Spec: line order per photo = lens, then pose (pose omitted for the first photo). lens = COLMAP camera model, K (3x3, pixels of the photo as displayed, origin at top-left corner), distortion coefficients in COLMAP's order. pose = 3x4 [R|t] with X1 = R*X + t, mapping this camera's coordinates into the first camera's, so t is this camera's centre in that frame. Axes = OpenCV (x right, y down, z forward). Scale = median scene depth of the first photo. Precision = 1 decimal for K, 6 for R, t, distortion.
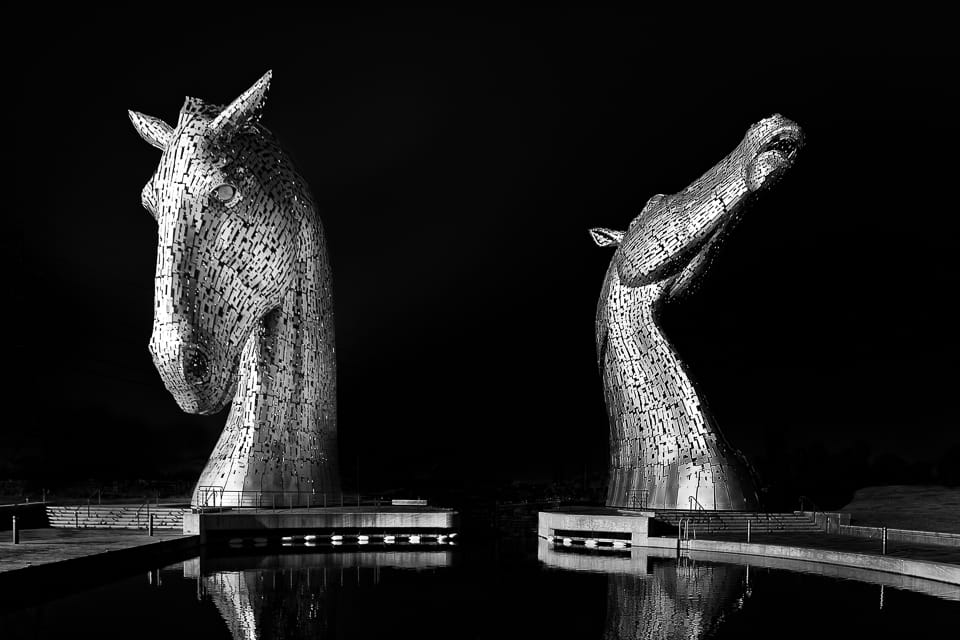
lens RADIAL K [[677.6, 0, 475.5], [0, 677.6, 526.6], [0, 0, 1]] dist [-0.030018, -0.002372]
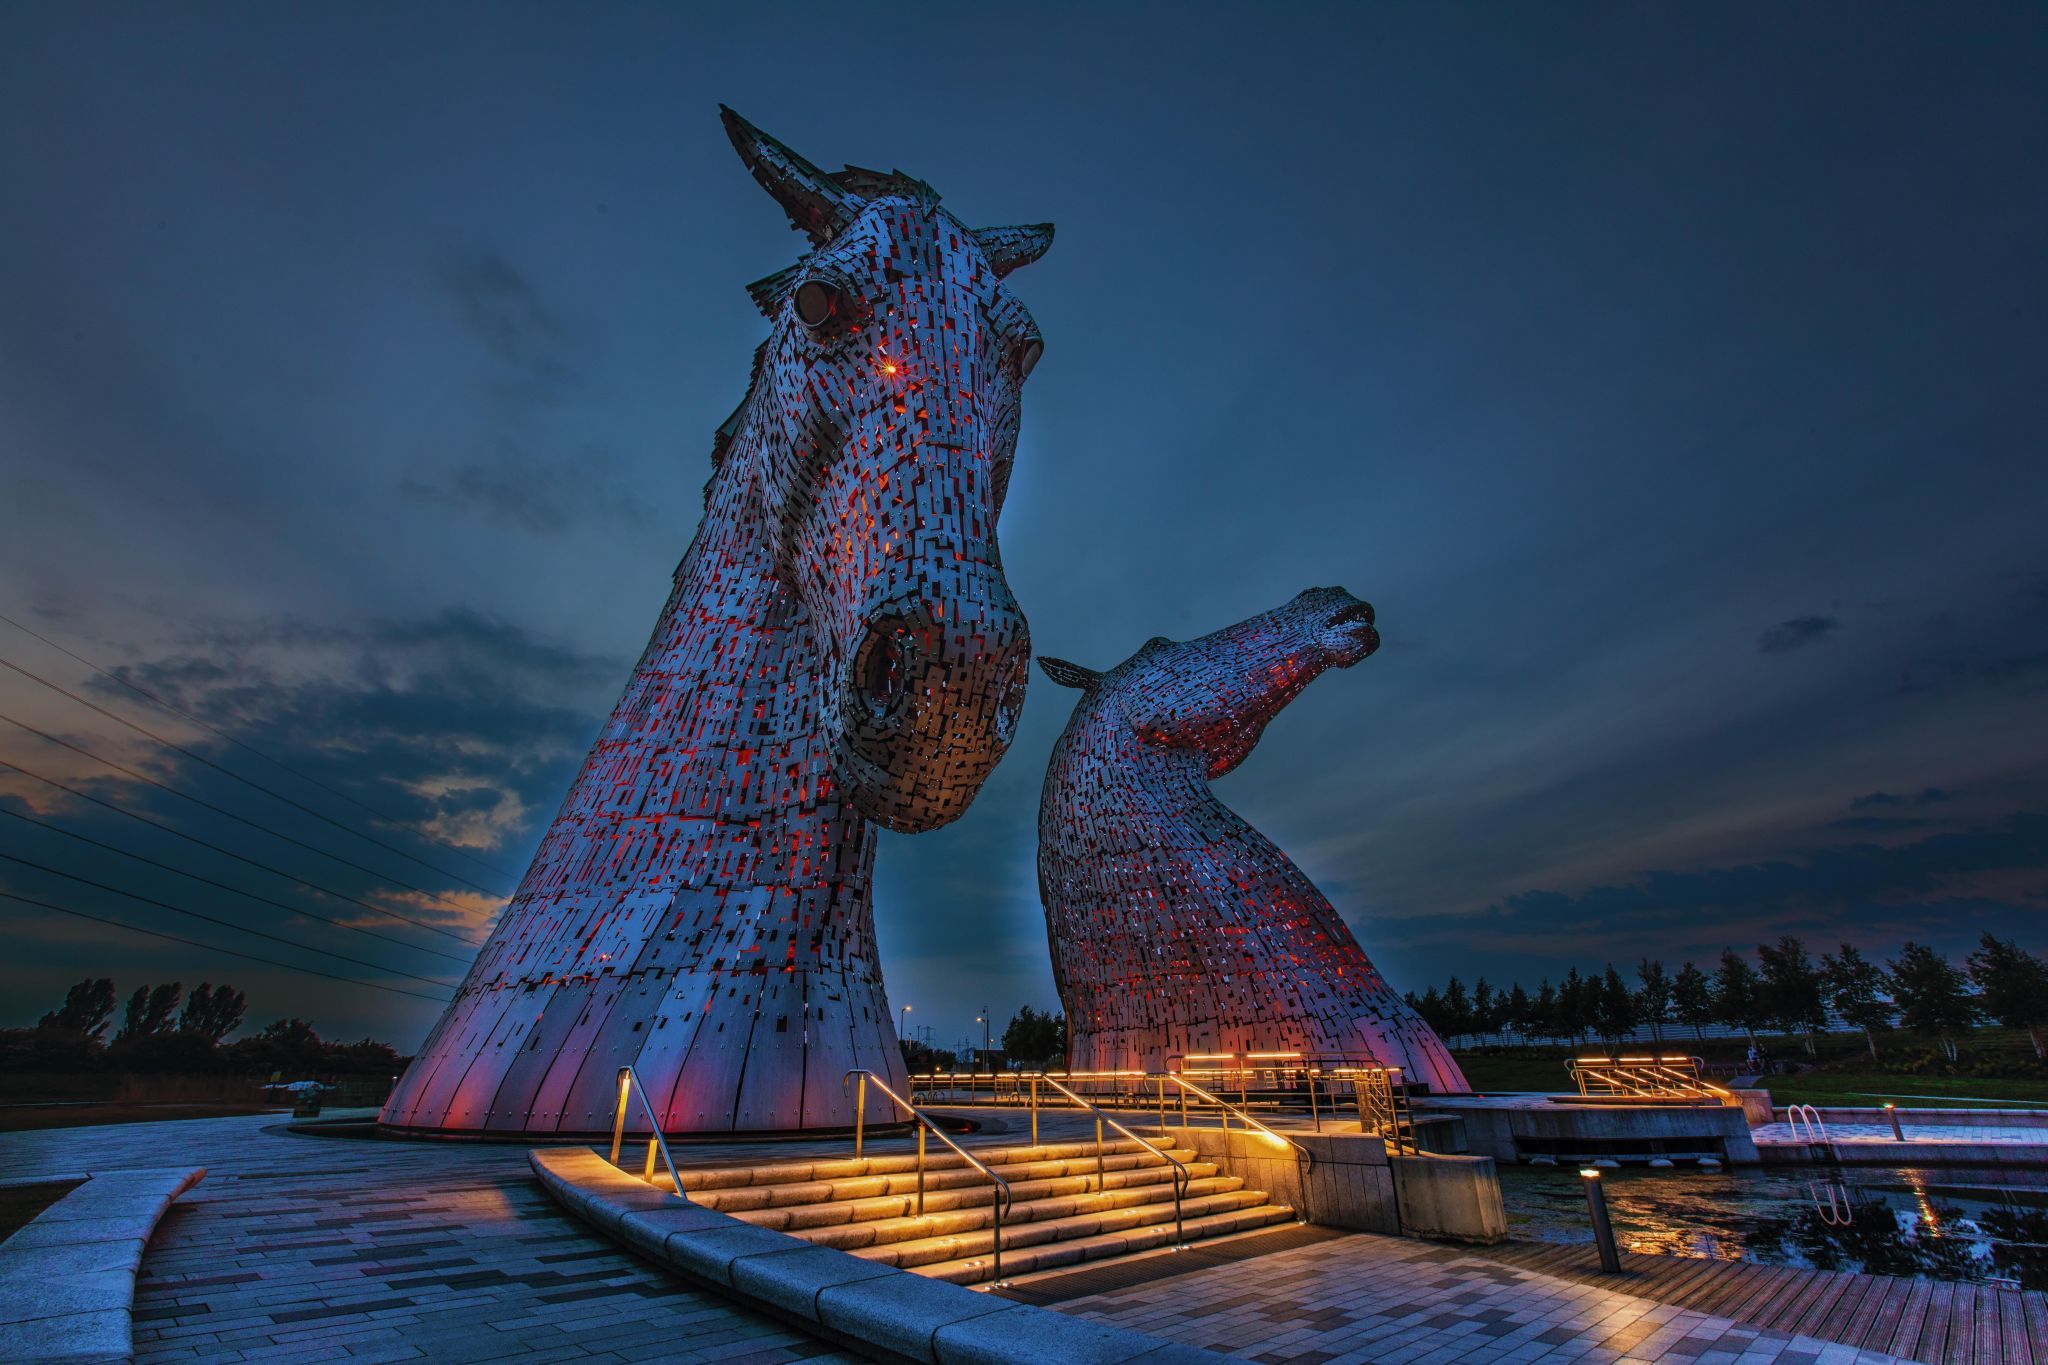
lens RADIAL K [[908.3, 0, 1024.6], [0, 908.3, 674.8], [0, 0, 1]] dist [-0.003470, -0.000583]
pose [[0.754387, 0.248013, 0.607775, -0.553271], [0.049981, 0.901489, -0.429906, -0.031110], [-0.654525, 0.354693, 0.667675, 0.527973]]
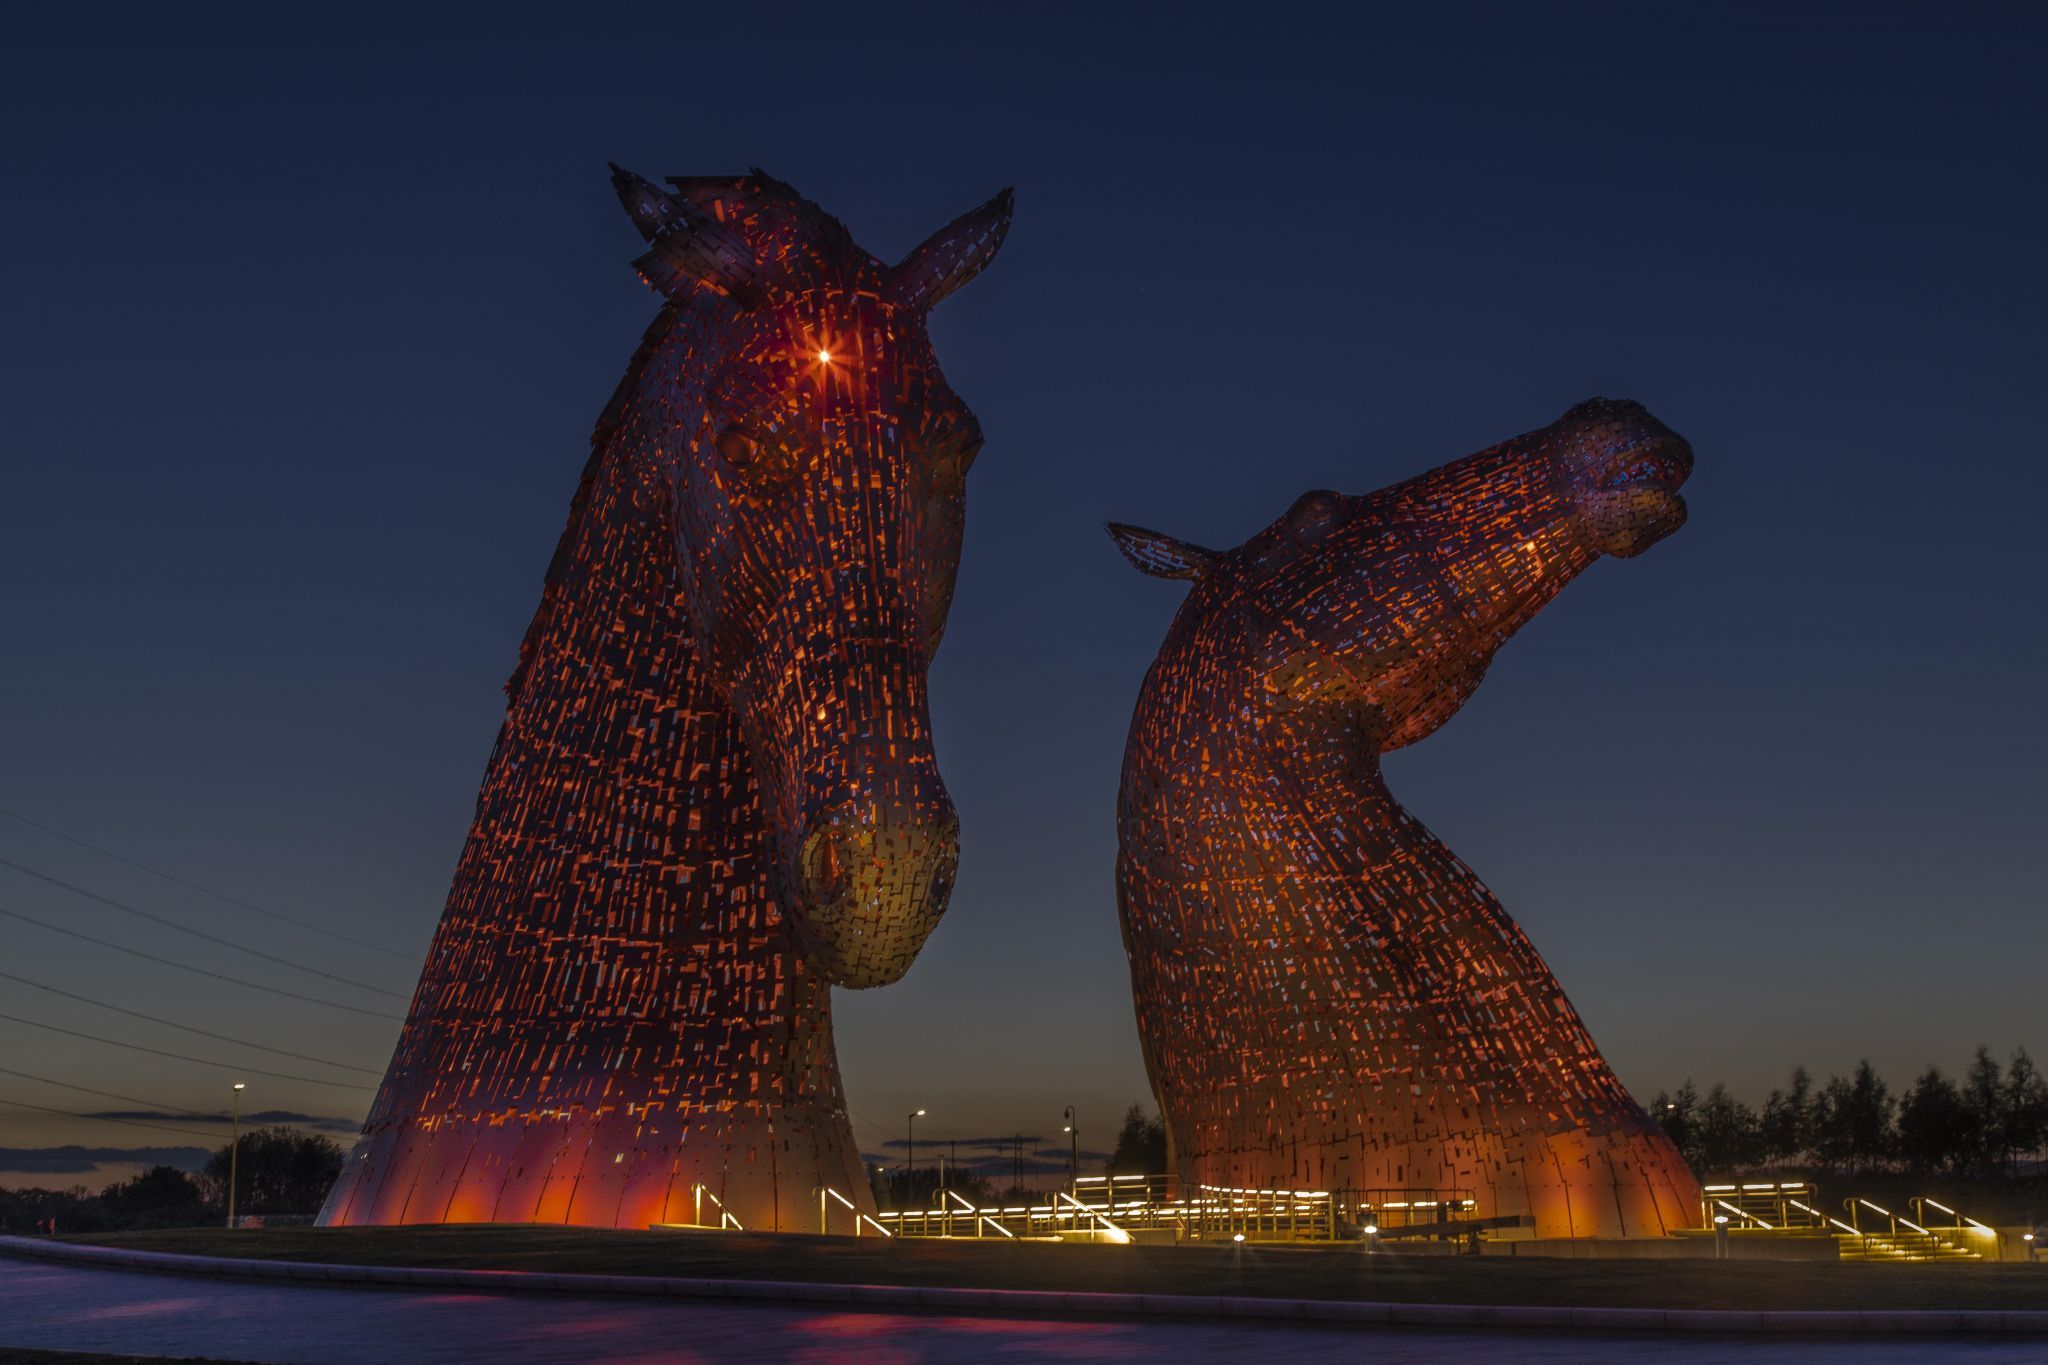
lens RADIAL K [[2633.9, 0, 1035.0], [0, 2633.9, 679.3], [0, 0, 1]] dist [0.010377, -0.013077]
pose [[0.813853, 0.105680, 0.571379, -0.992283], [0.048001, 0.967734, -0.247359, 0.029242], [-0.579084, 0.228741, 0.782521, -0.206015]]
